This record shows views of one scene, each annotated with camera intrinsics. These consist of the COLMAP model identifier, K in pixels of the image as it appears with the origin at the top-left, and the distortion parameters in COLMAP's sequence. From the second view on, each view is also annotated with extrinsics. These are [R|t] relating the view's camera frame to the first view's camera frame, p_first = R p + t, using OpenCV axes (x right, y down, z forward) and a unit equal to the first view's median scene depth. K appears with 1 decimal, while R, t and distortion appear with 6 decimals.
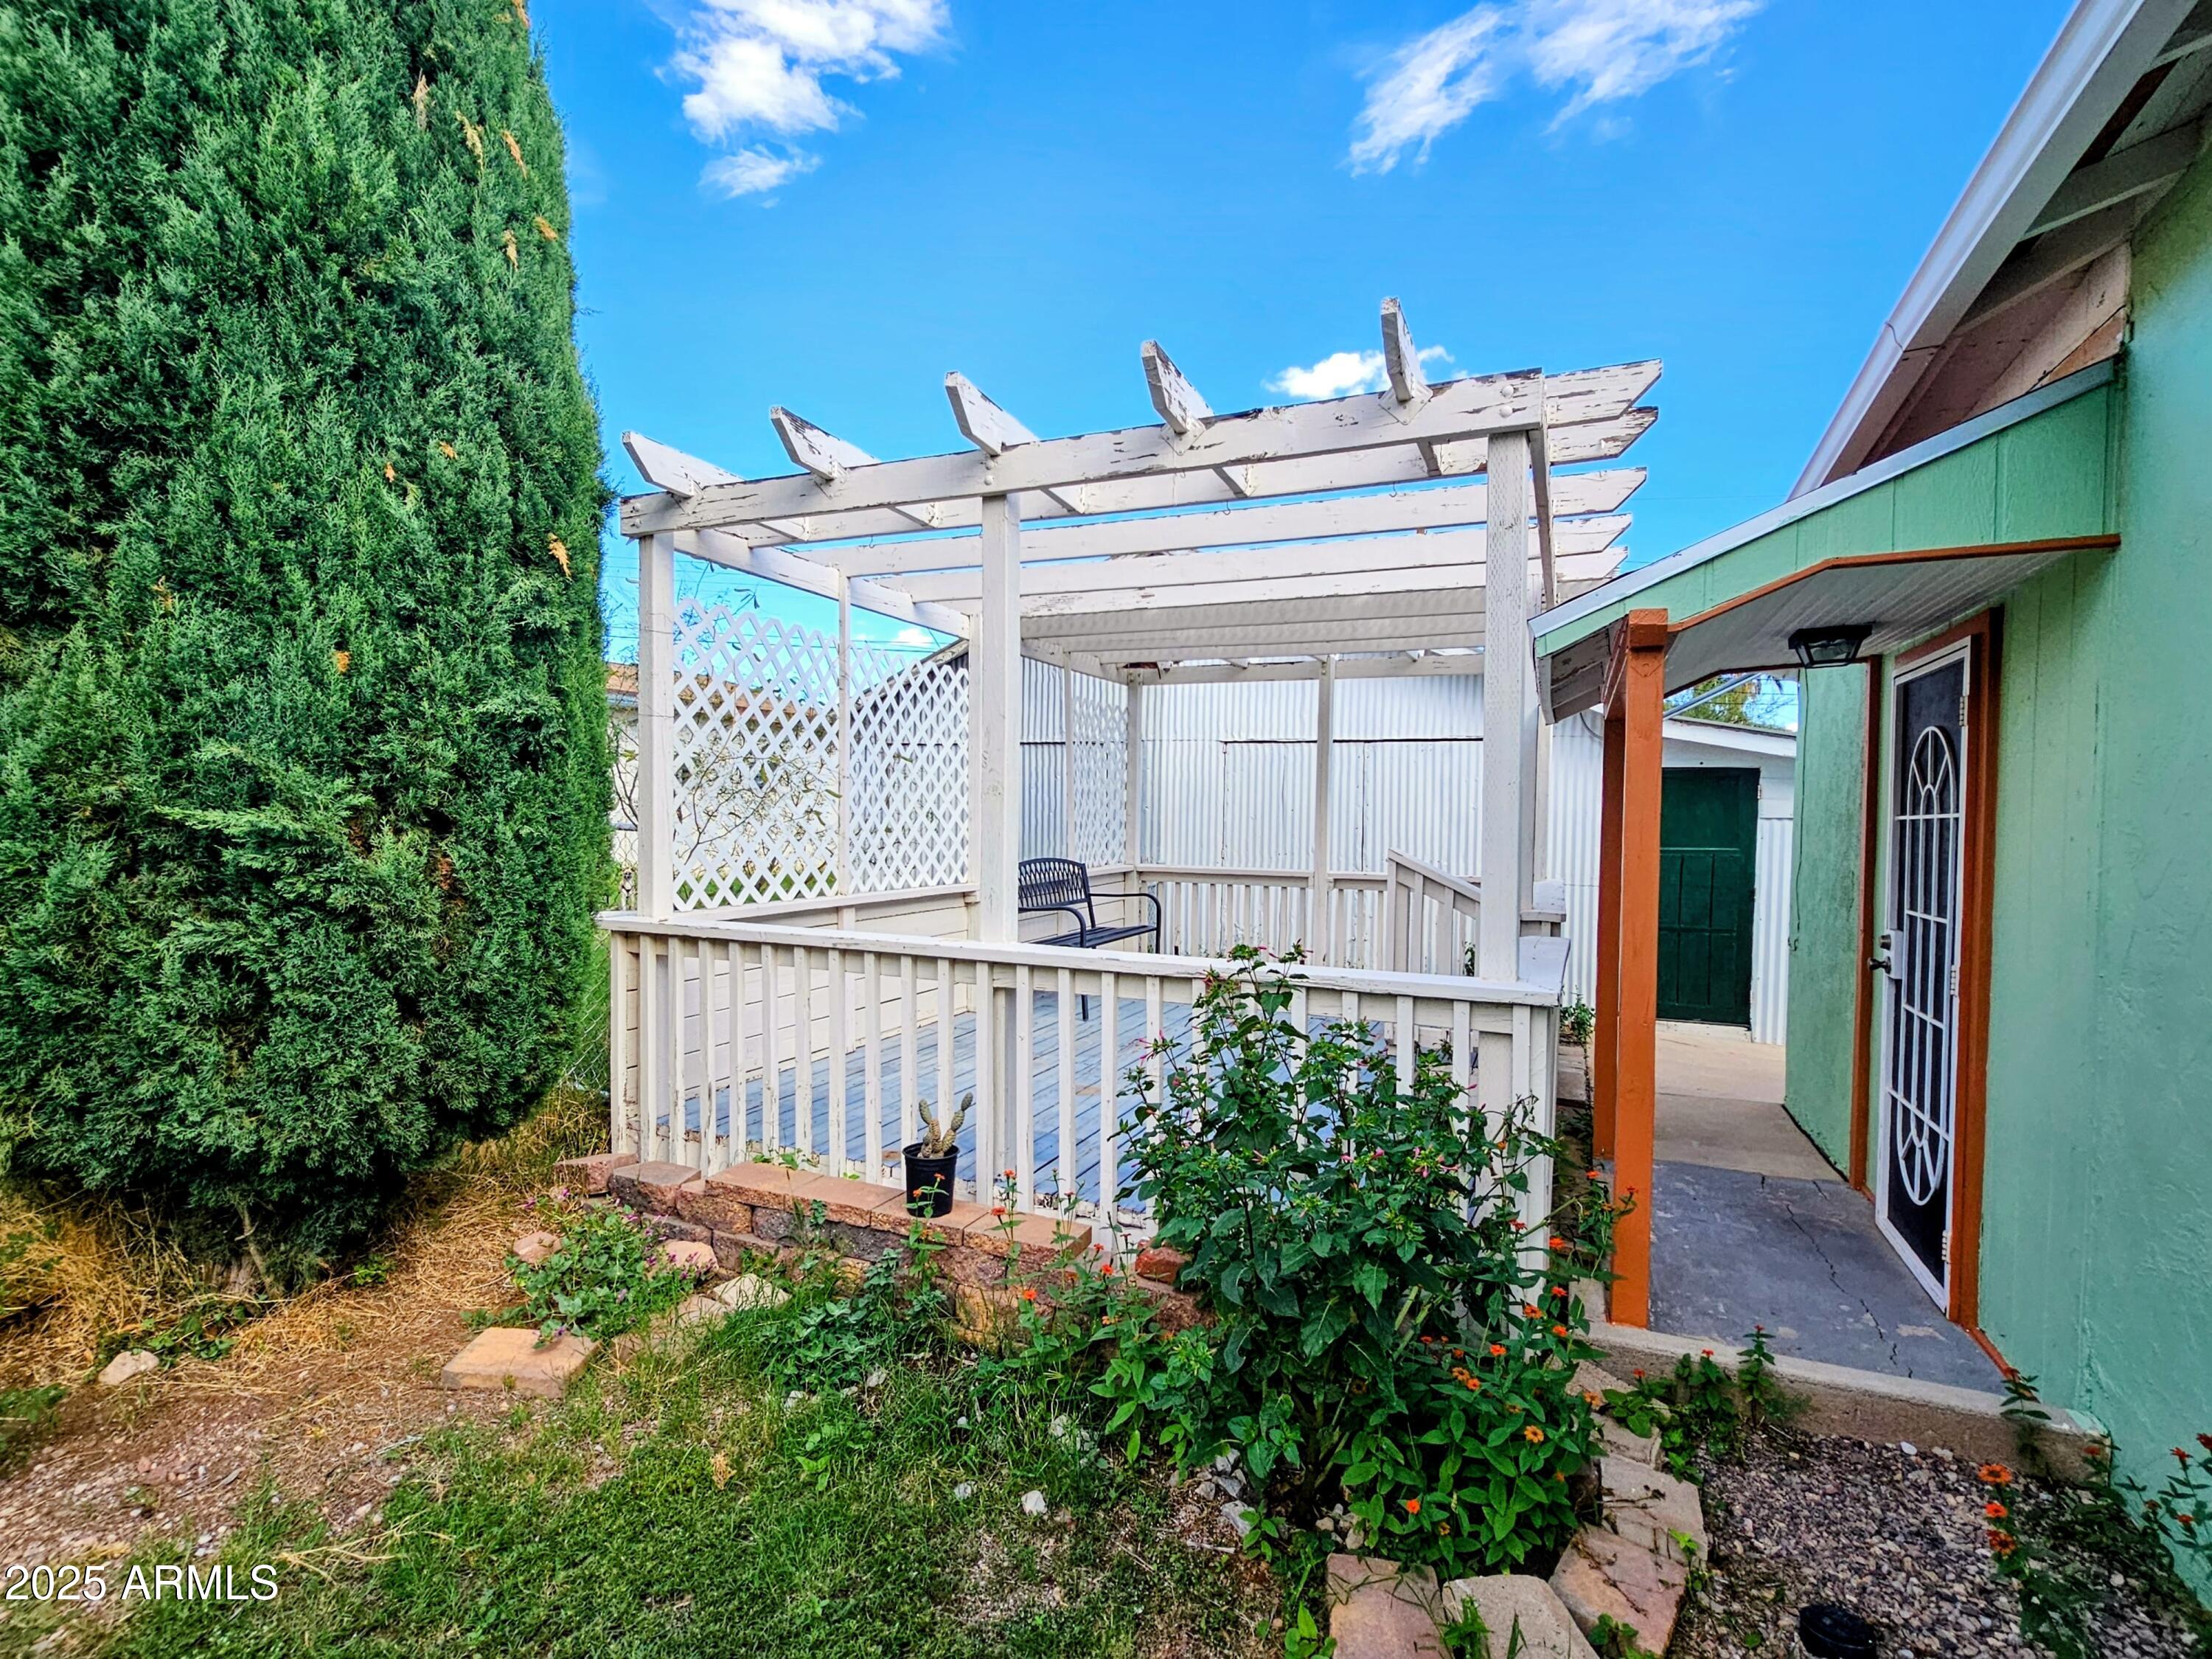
lens RADIAL K [[1109.6, 0, 1079.4], [0, 1109.6, 845.9], [0, 0, 1]] dist [-0.002559, 0.001006]
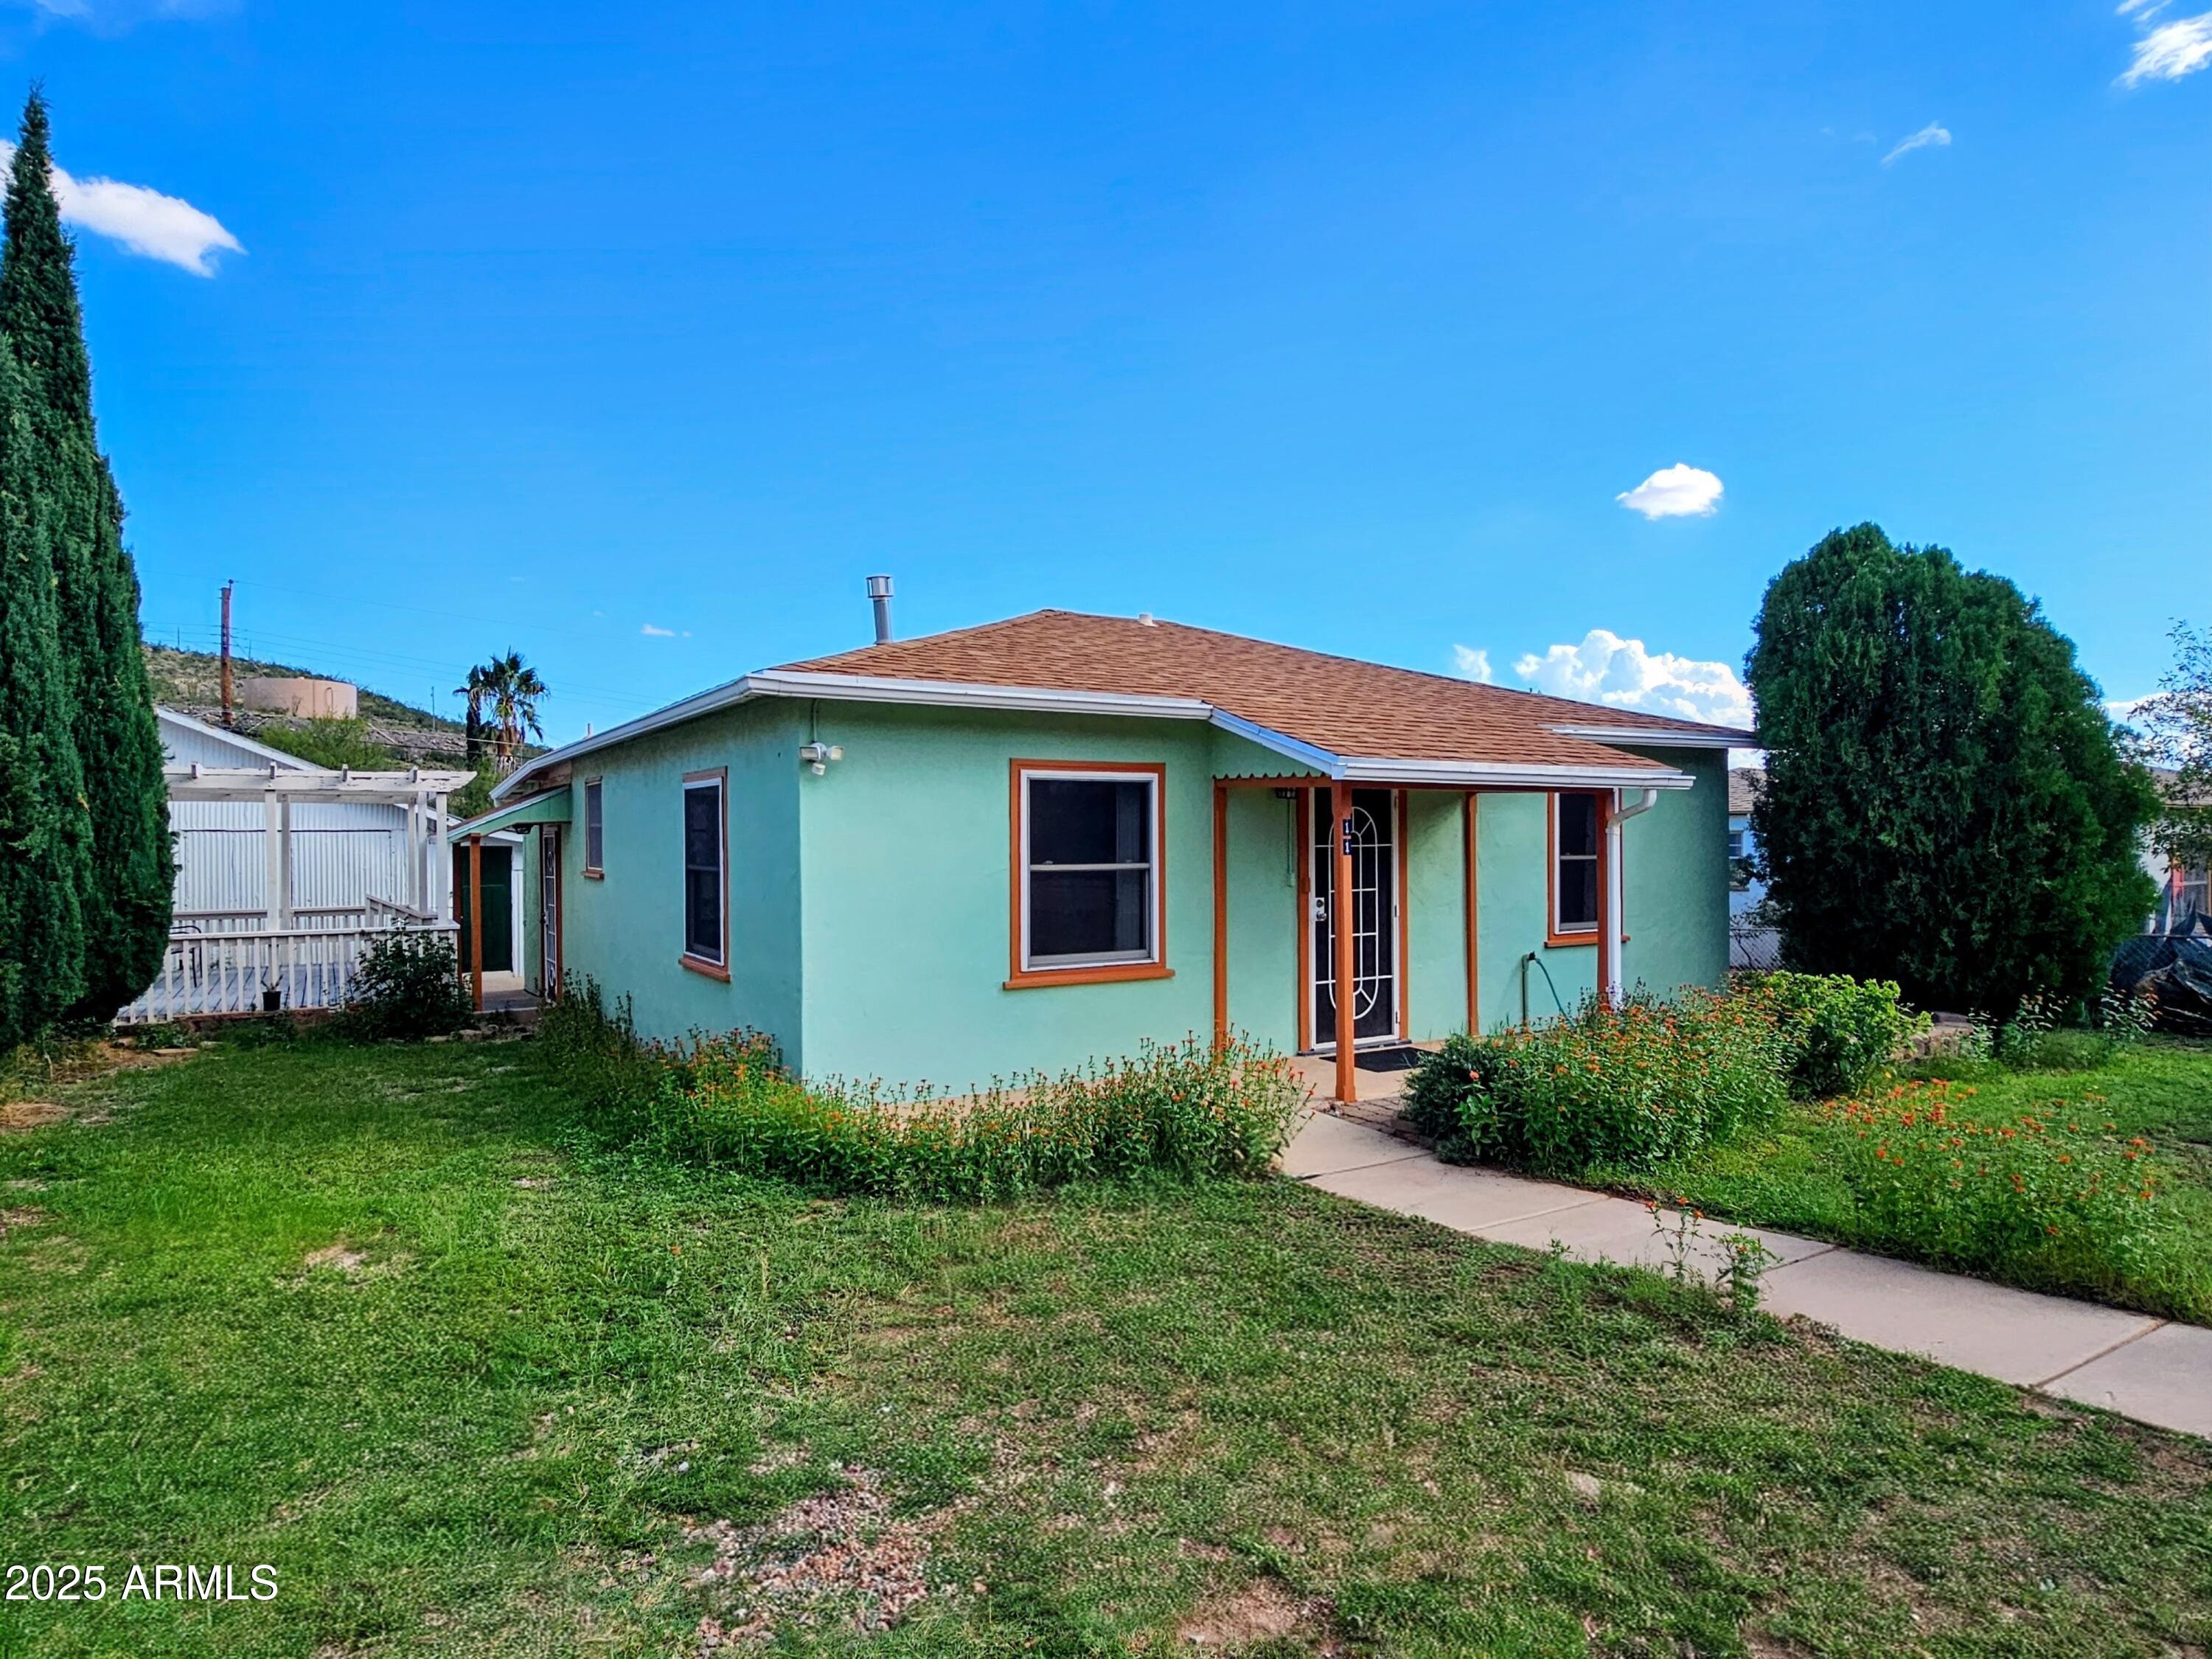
lens RADIAL K [[1251.9, 0, 1091.4], [0, 1251.9, 833.9], [0, 0, 1]] dist [-0.002743, 0.001240]
pose [[0.569127, -0.014733, 0.822117, -1.194605], [0.038434, 0.999223, -0.008700, -0.048744], [-0.821351, 0.036548, 0.569252, -2.096198]]
